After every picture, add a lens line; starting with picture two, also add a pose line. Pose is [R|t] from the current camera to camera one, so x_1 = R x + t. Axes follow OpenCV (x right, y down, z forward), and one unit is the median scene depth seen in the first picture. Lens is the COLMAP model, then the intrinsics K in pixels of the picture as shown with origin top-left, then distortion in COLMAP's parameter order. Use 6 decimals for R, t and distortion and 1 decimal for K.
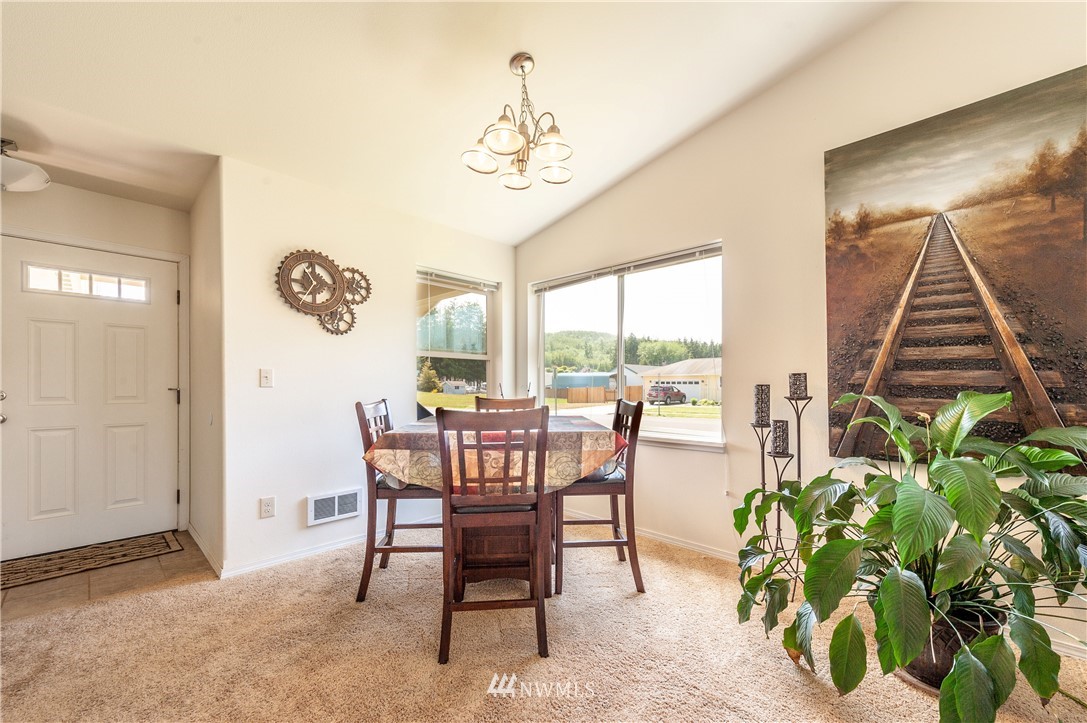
lens RADIAL K [[437.5, 0, 535.8], [0, 437.5, 388.2], [0, 0, 1]] dist [0.007236, -0.000214]
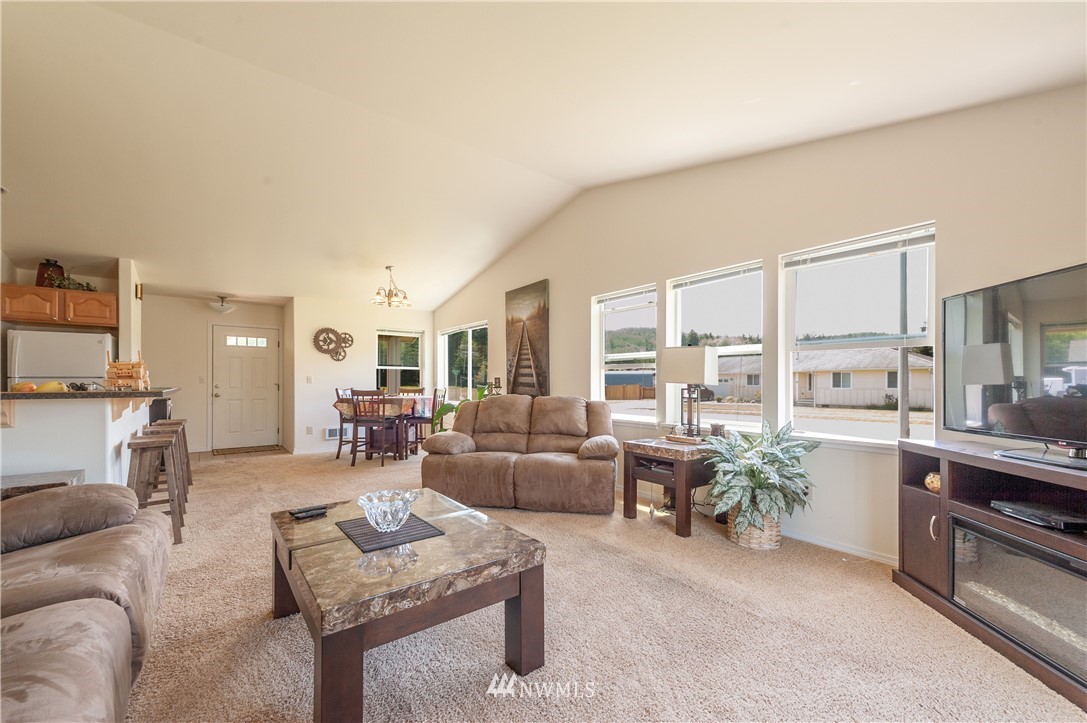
lens RADIAL K [[441.8, 0, 536.1], [0, 441.8, 384.3], [0, 0, 1]] dist [-0.000619, -0.000105]
pose [[0.989085, 0.000897, -0.147345, 1.028459], [-0.001481, 0.999991, -0.003856, 0.011809], [0.147341, 0.004032, 0.989078, -1.299763]]
